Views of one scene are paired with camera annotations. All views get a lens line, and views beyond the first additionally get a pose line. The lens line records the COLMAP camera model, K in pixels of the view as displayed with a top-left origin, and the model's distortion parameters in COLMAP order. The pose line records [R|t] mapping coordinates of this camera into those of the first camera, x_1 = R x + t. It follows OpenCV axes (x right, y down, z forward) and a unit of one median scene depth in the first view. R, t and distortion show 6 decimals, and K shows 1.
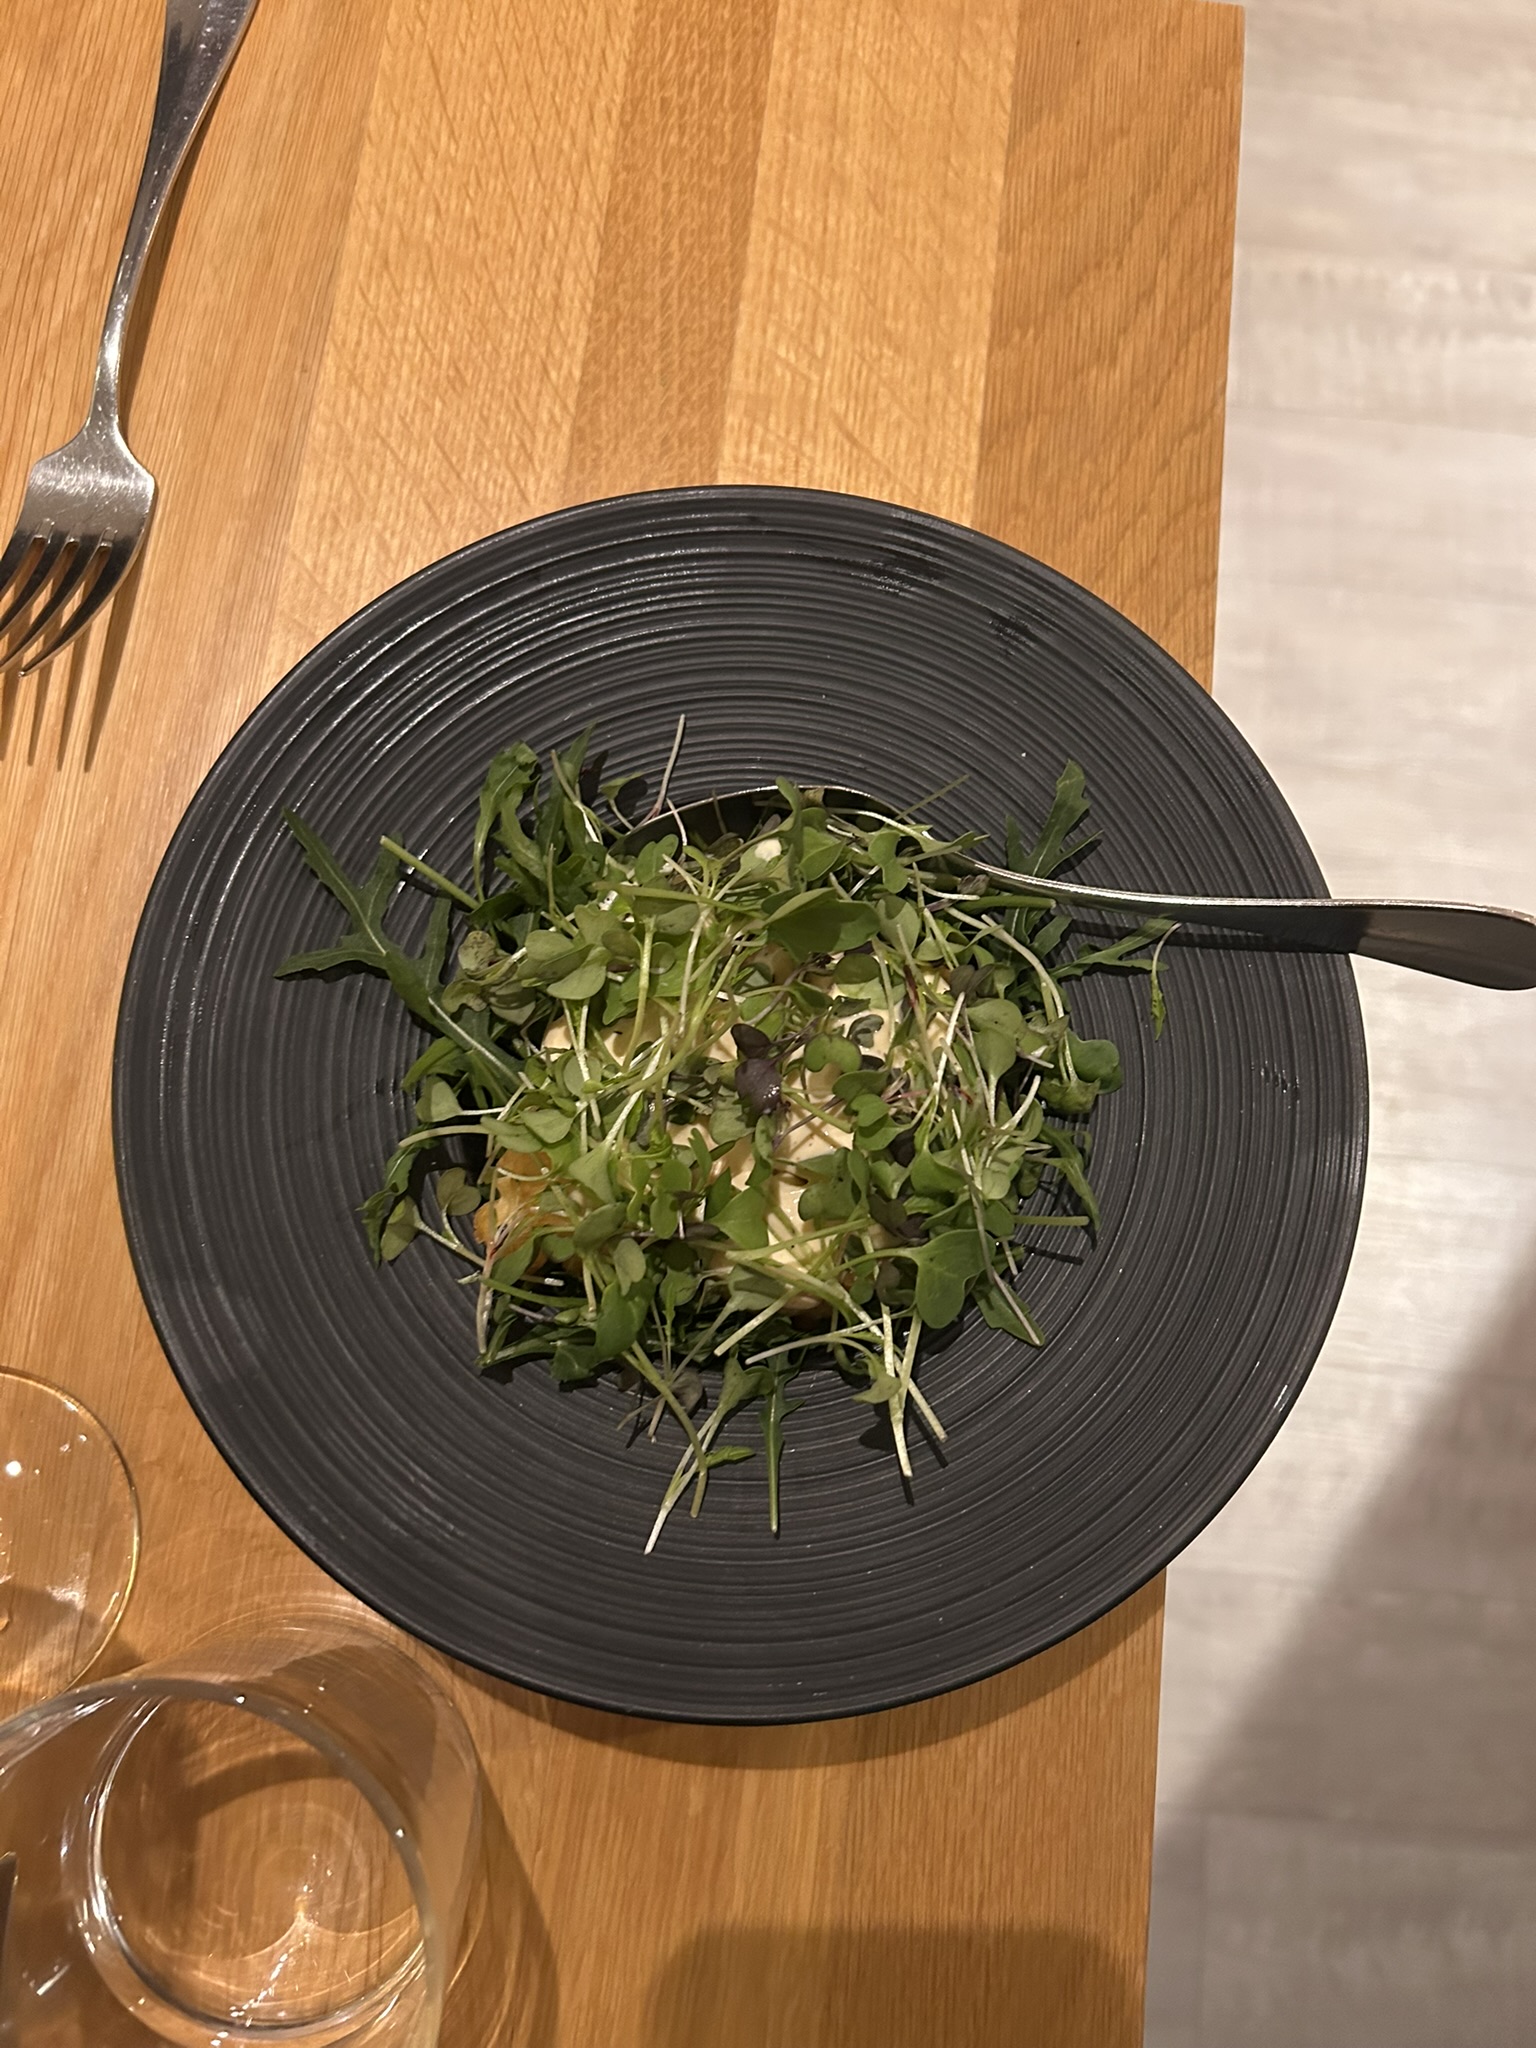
lens RADIAL K [[1554.2, 0, 779.4], [0, 1554.2, 1013.8], [0, 0, 1]] dist [-0.003500, -0.001485]
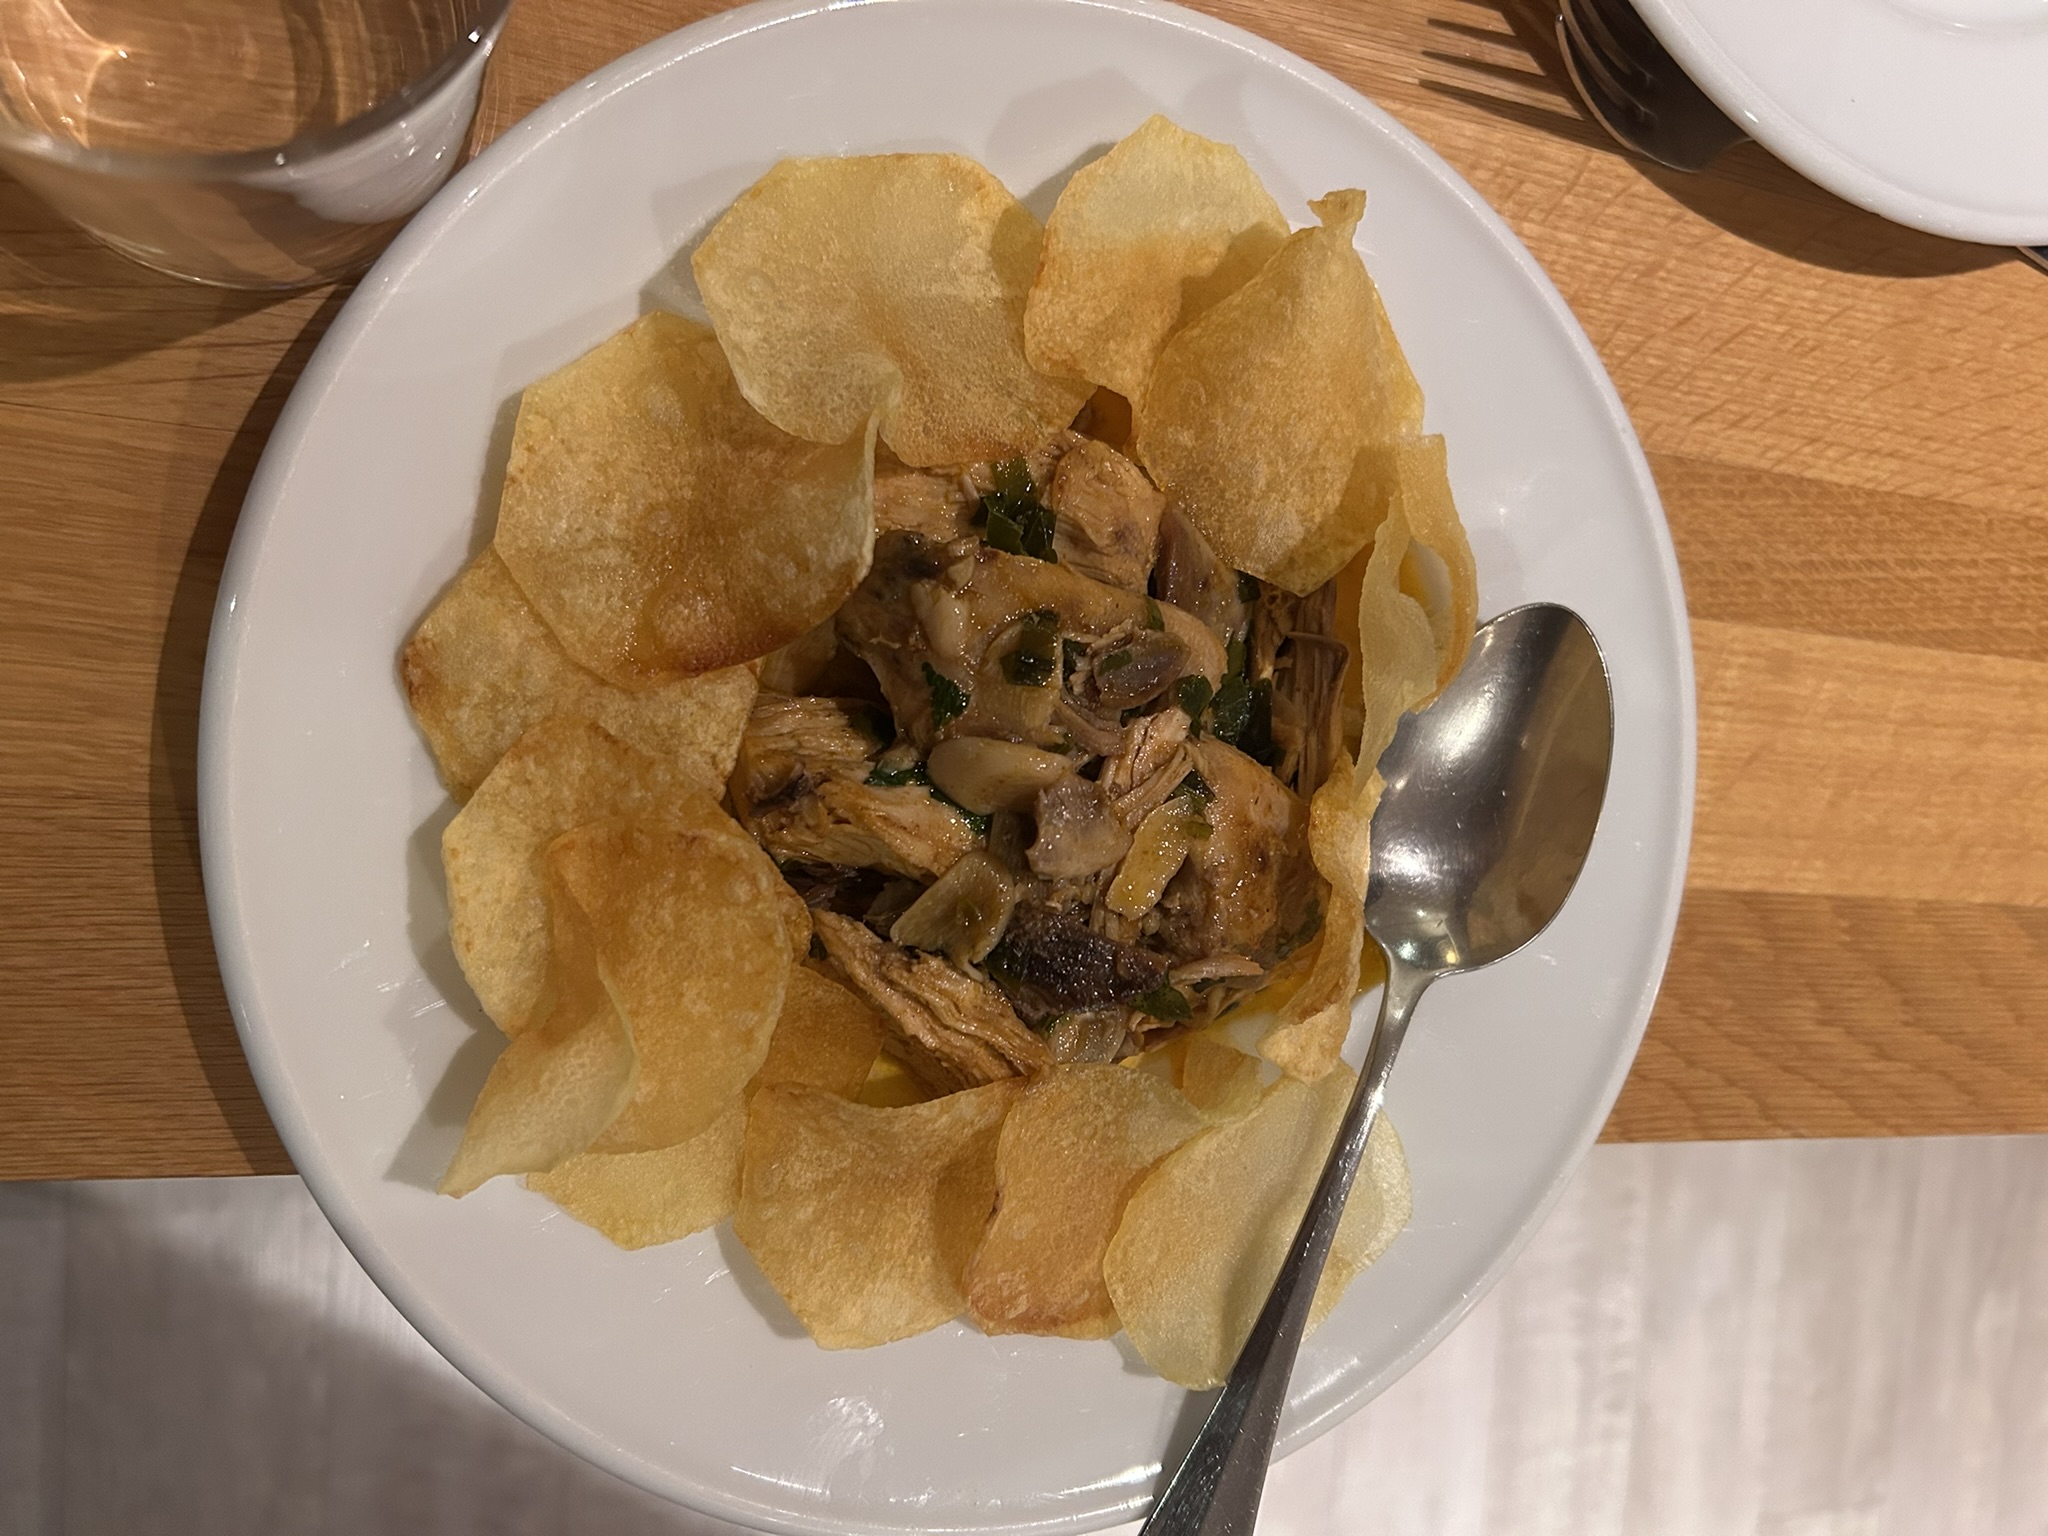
lens RADIAL K [[1554.2, 0, 1030.4], [0, 1554.2, 774.5], [0, 0, 1]] dist [-0.003500, -0.001485]
pose [[0.032215, 0.998791, 0.037144, 0.005325], [-0.990211, 0.036944, -0.134603, 0.203059], [-0.135812, -0.032444, 0.990203, 0.099477]]
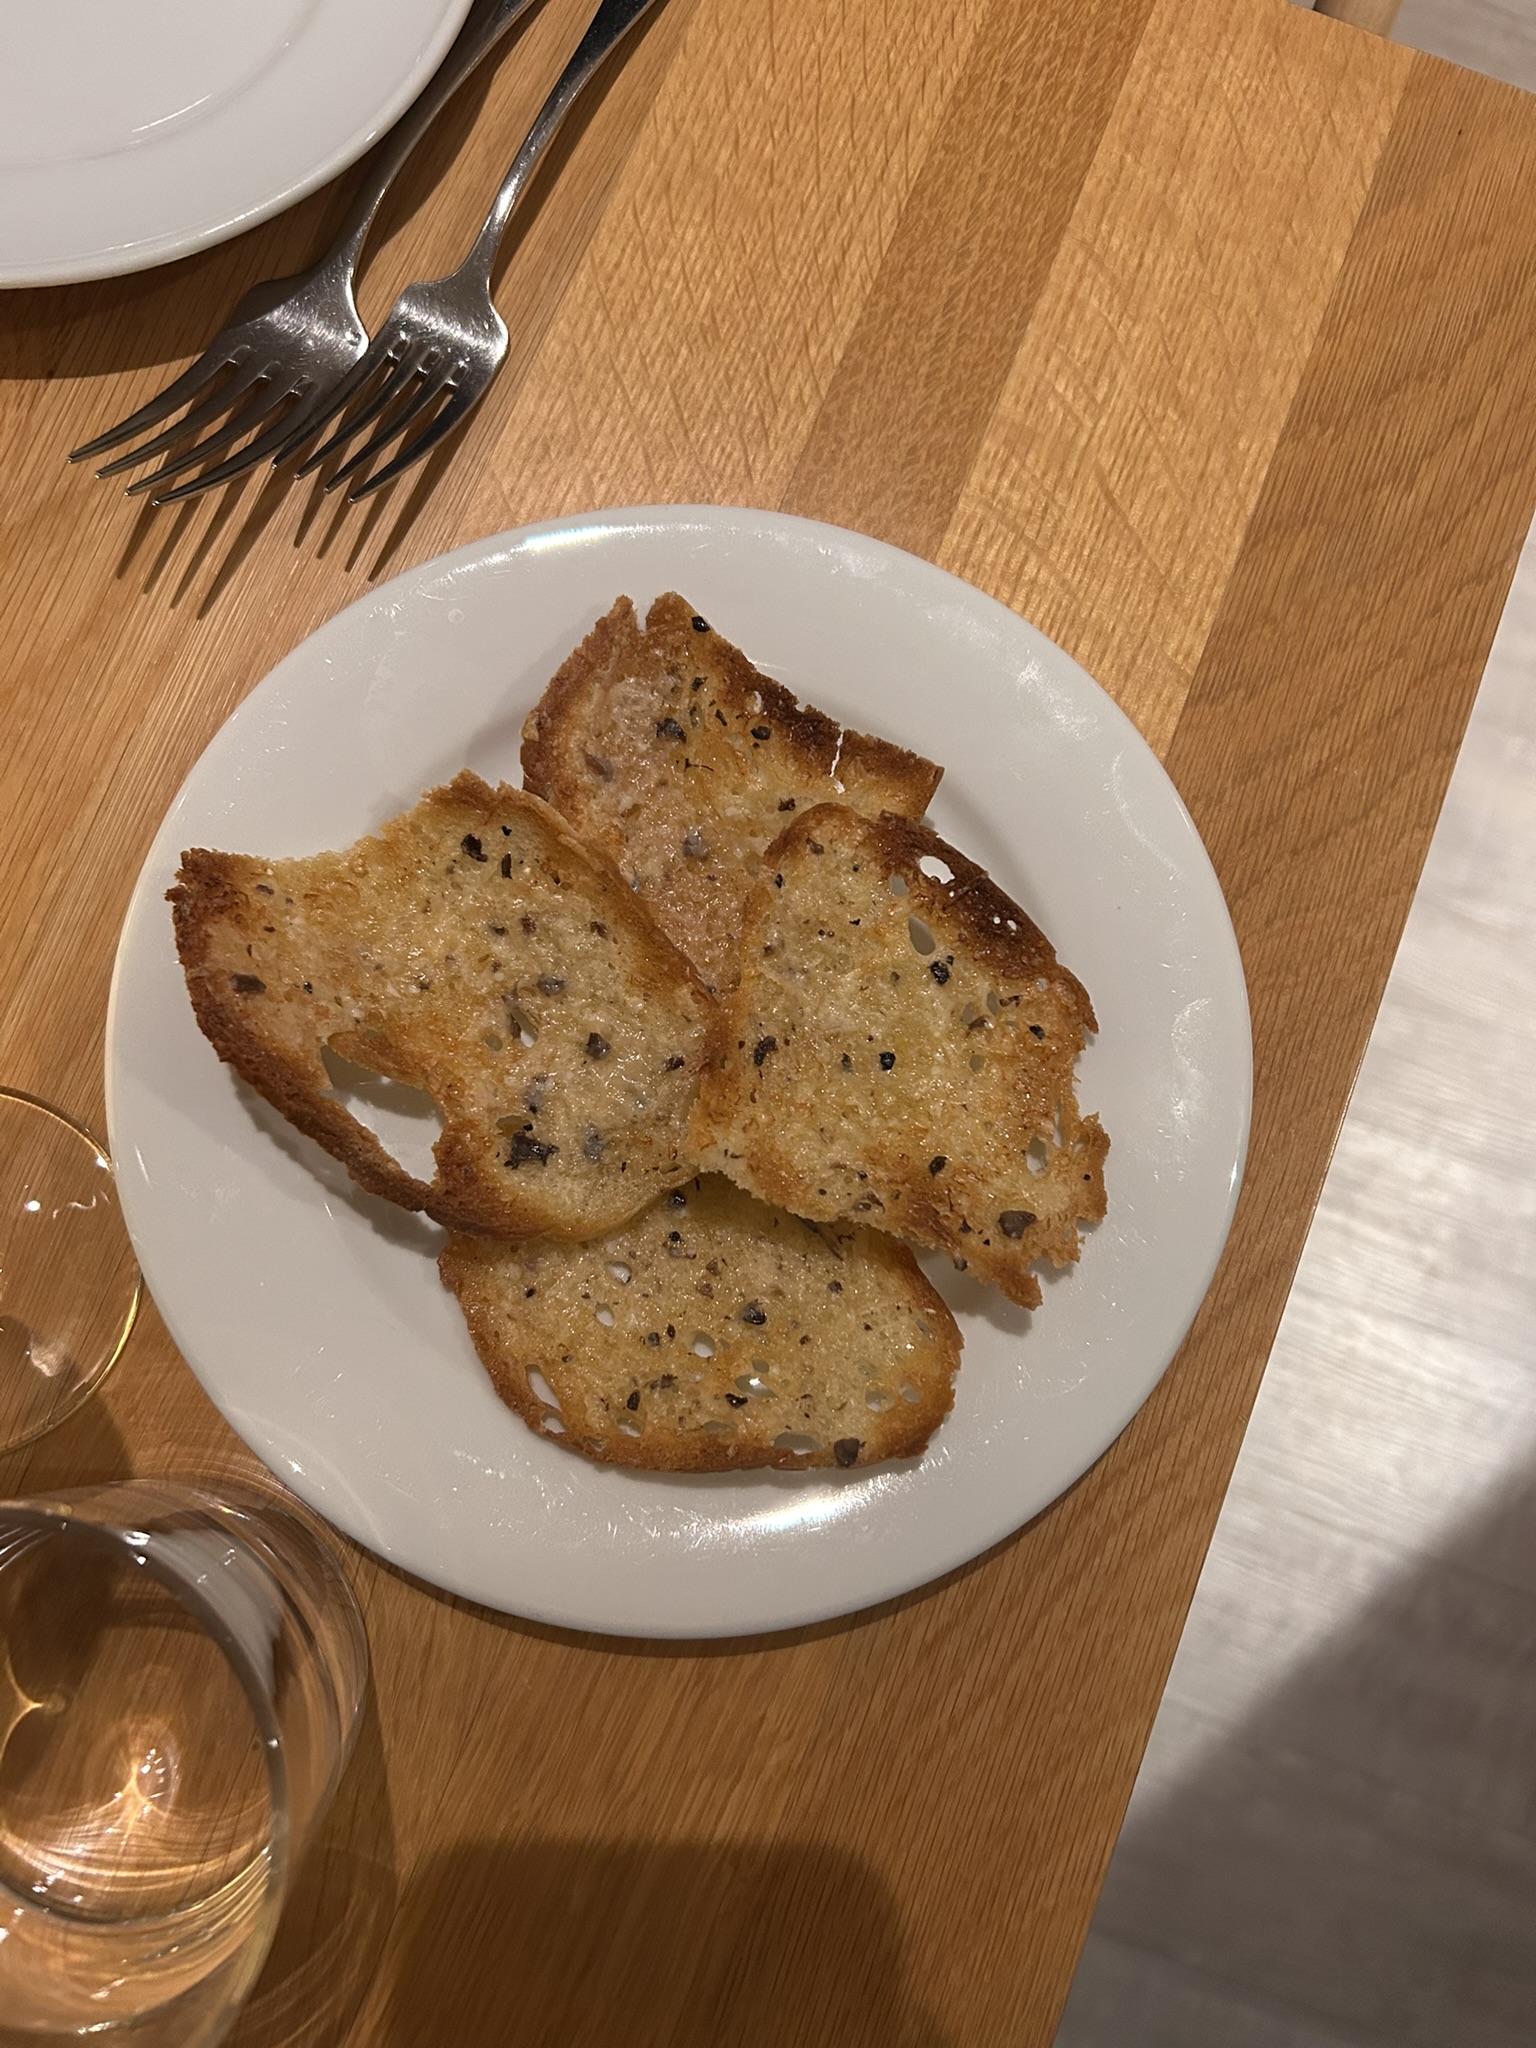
lens RADIAL K [[1554.2, 0, 782.3], [0, 1554.2, 1022.2], [0, 0, 1]] dist [-0.003500, -0.001485]
pose [[0.966570, 0.255083, -0.025967, -0.037087], [-0.254408, 0.966729, 0.026696, -0.045969], [0.031913, -0.019198, 0.999306, 0.071590]]
